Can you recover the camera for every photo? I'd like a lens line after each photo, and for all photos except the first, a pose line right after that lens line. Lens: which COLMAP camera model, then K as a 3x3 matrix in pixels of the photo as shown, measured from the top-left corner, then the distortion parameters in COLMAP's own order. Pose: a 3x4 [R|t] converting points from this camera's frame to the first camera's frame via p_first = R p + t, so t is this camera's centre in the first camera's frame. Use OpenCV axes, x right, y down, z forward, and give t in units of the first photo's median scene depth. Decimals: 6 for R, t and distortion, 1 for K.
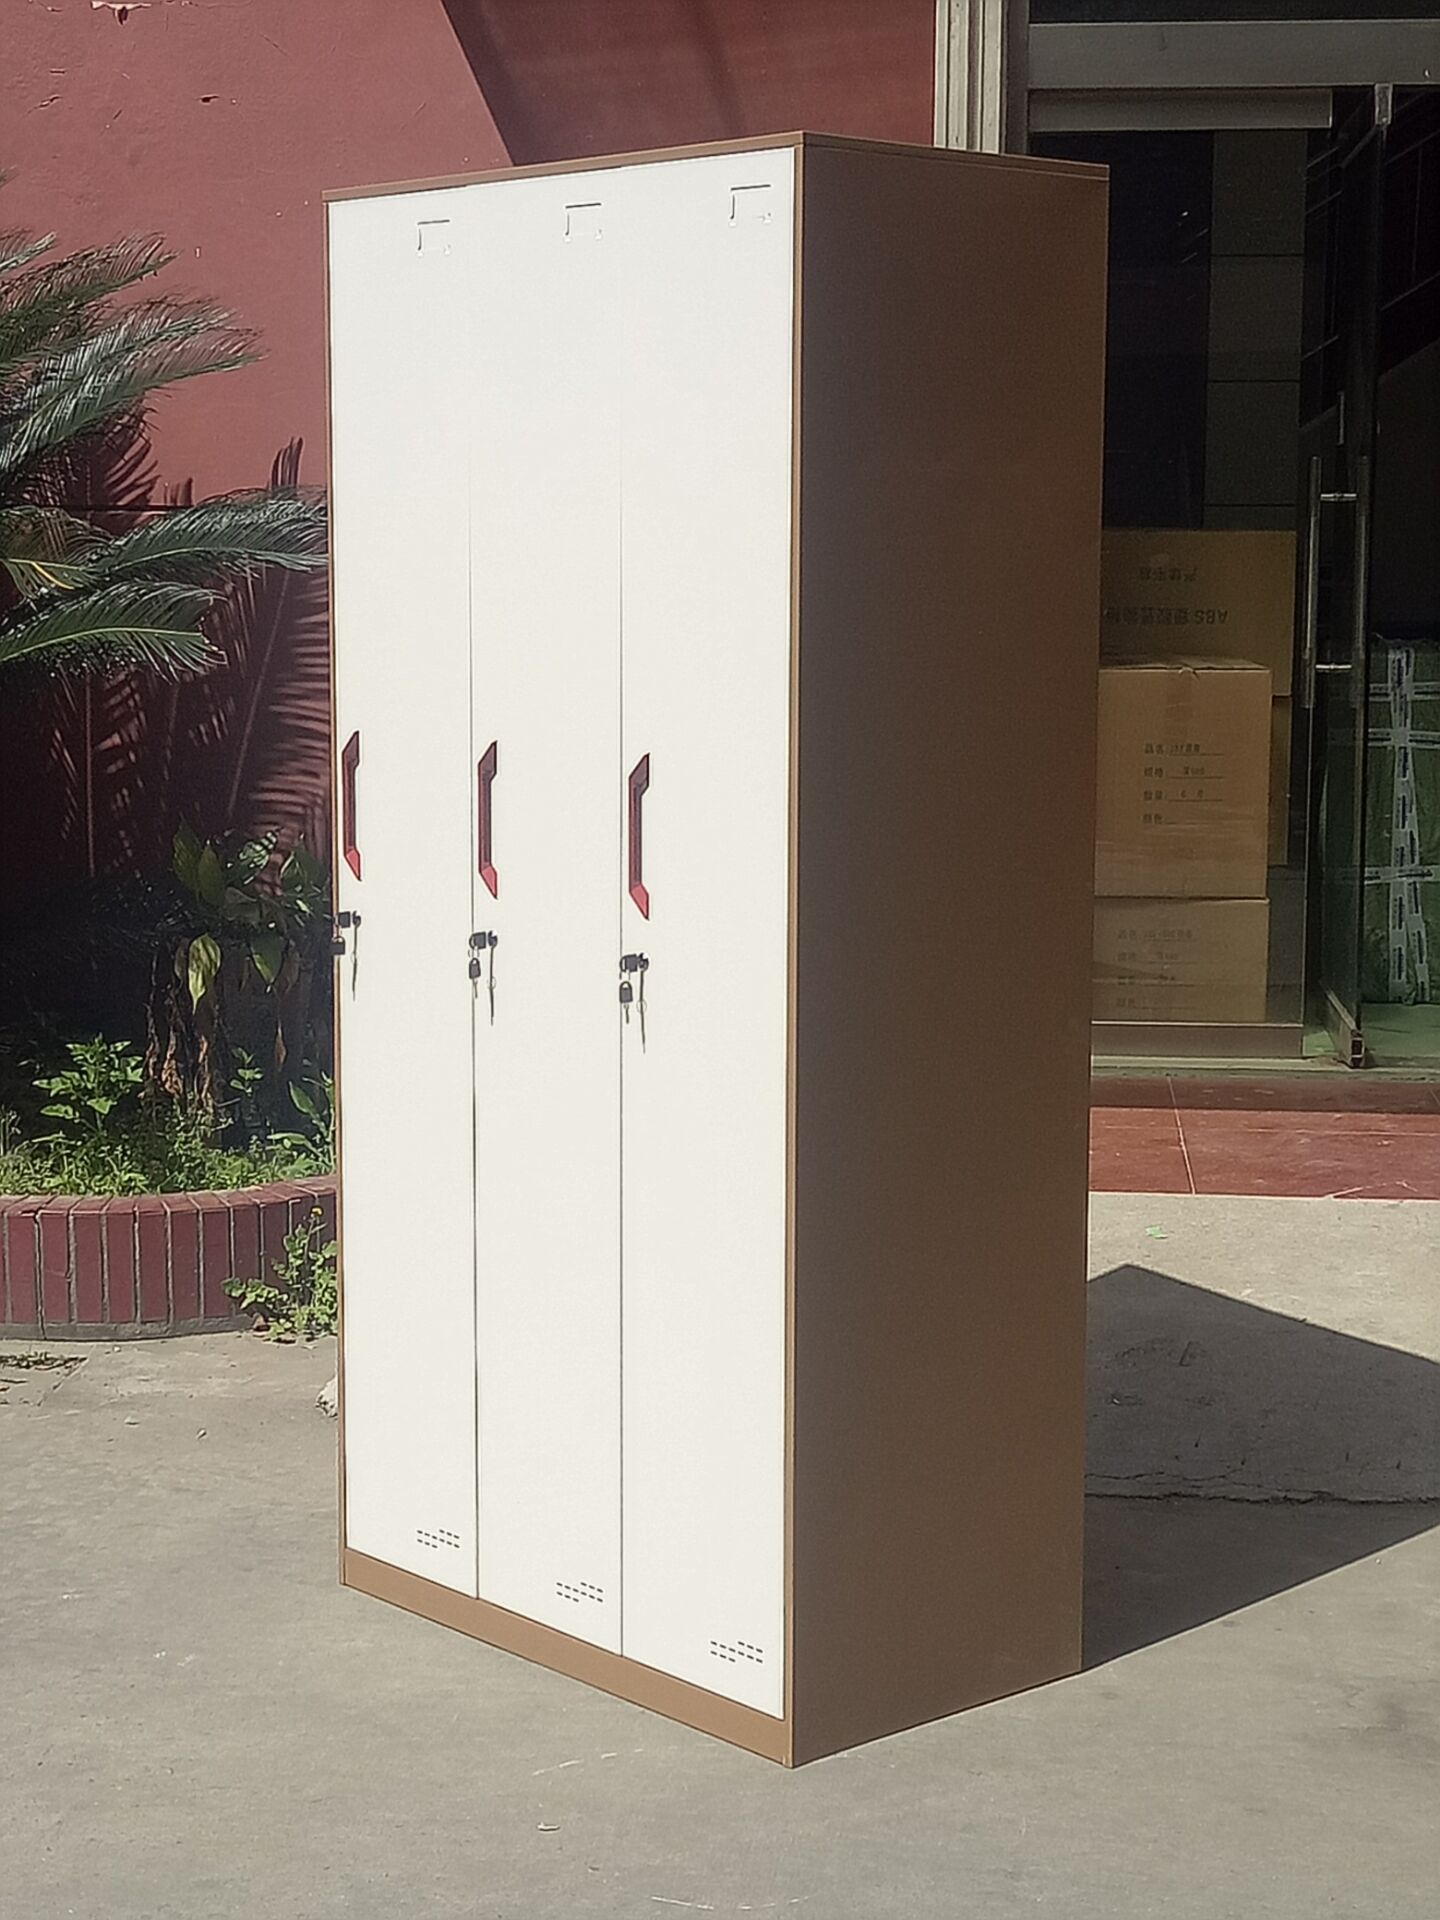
lens RADIAL K [[3343.2, 0, 720.0], [0, 3343.2, 960.0], [0, 0, 1]] dist [0.164615, -0.693663]
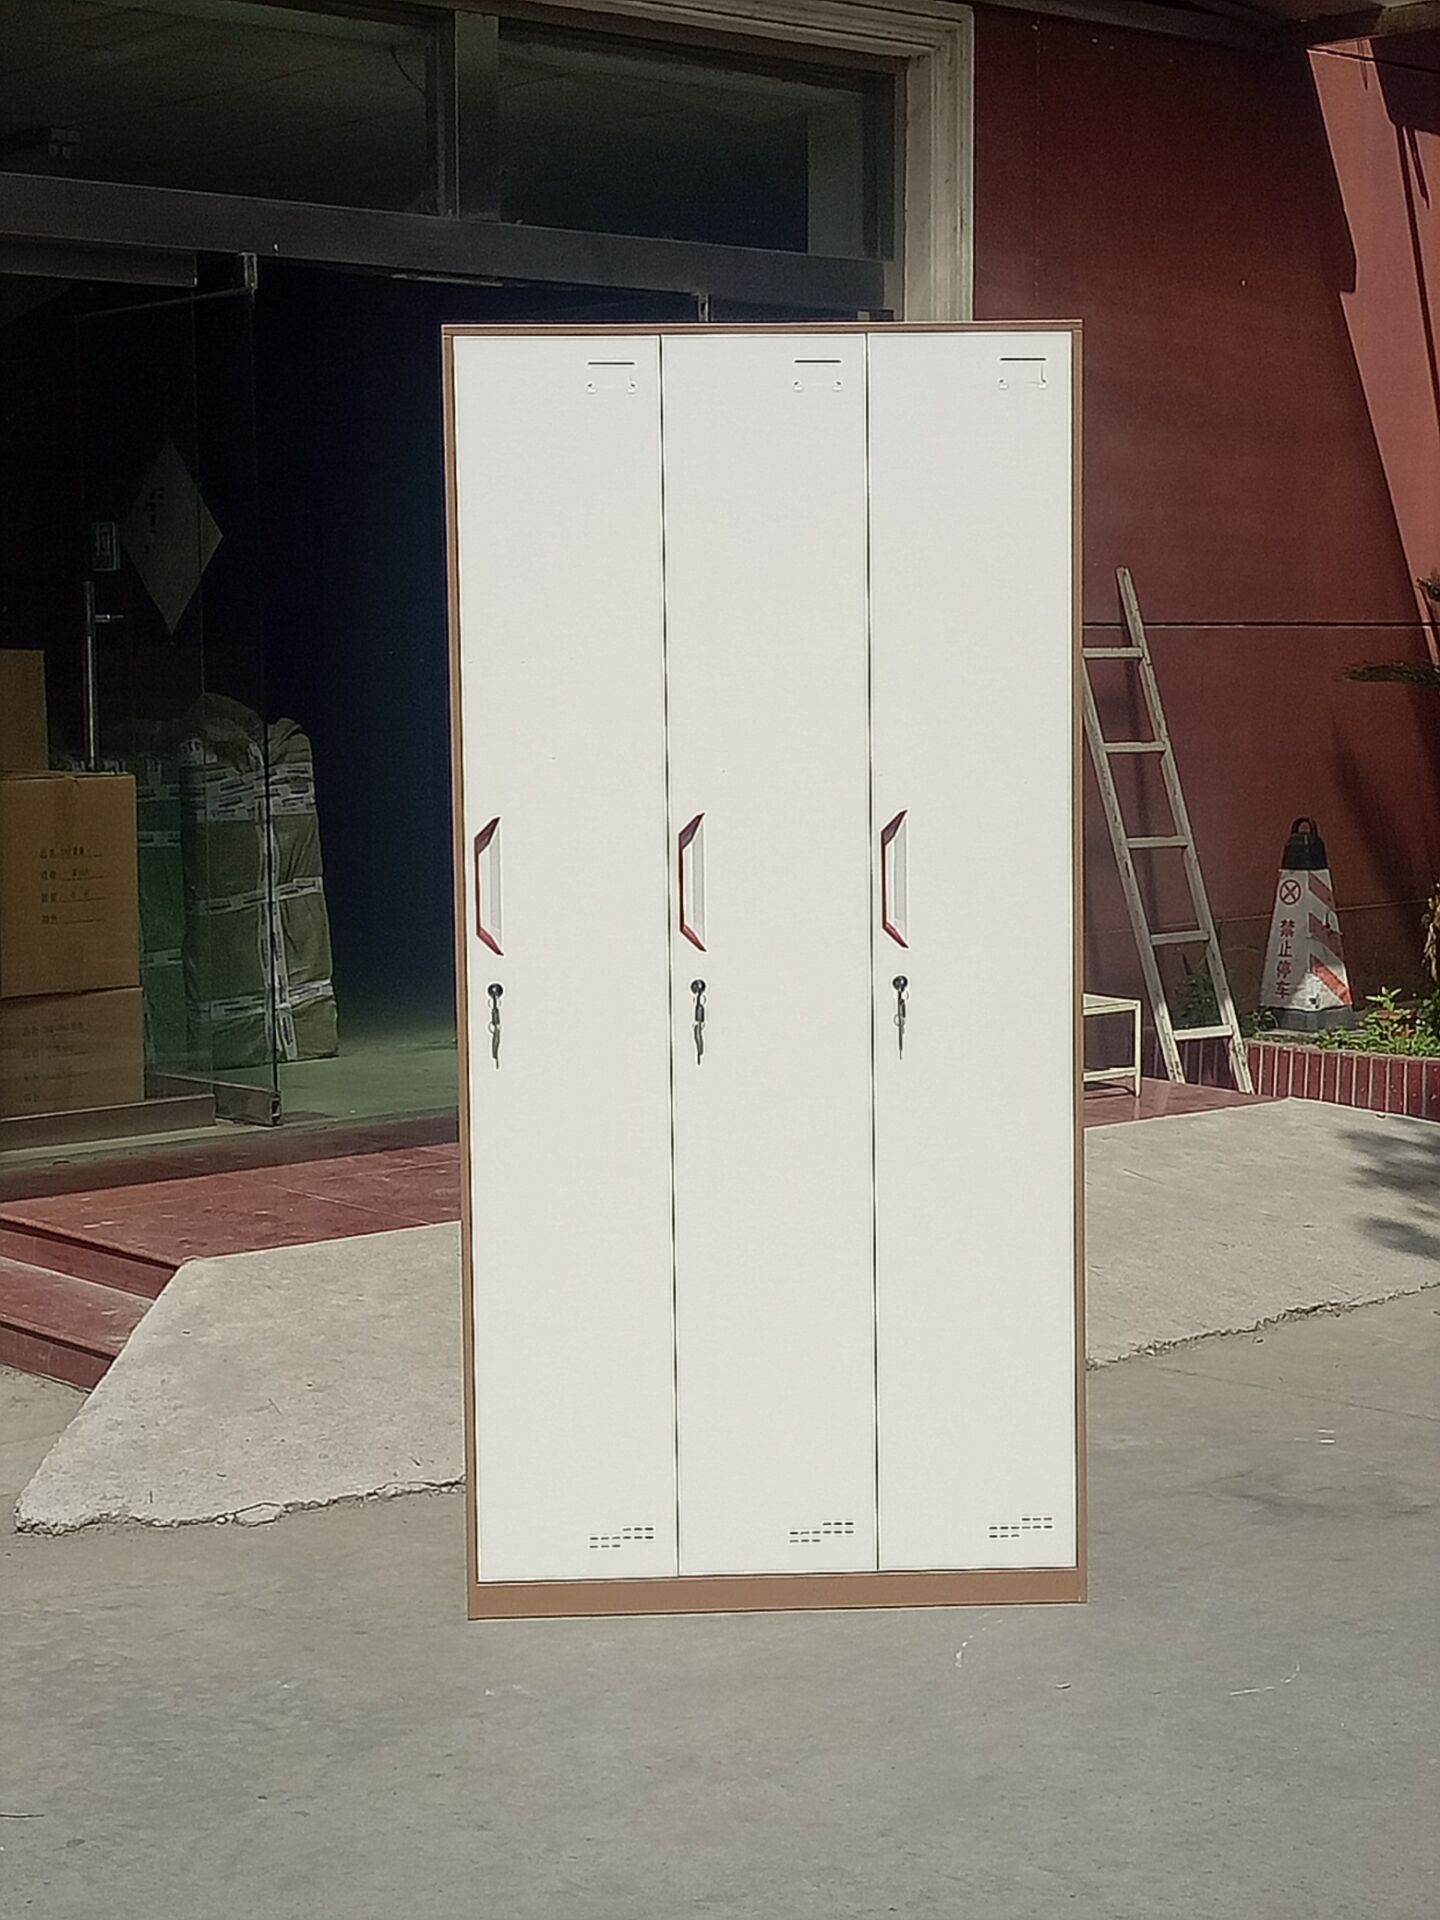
lens RADIAL K [[3362.8, 0, 777.2], [0, 3362.8, 957.6], [0, 0, 1]] dist [0.169830, -0.698144]
pose [[0.668199, -0.074918, 0.740201, -0.621206], [0.106248, 0.994328, 0.004726, -0.013368], [-0.736357, 0.075487, 0.672369, 0.142357]]
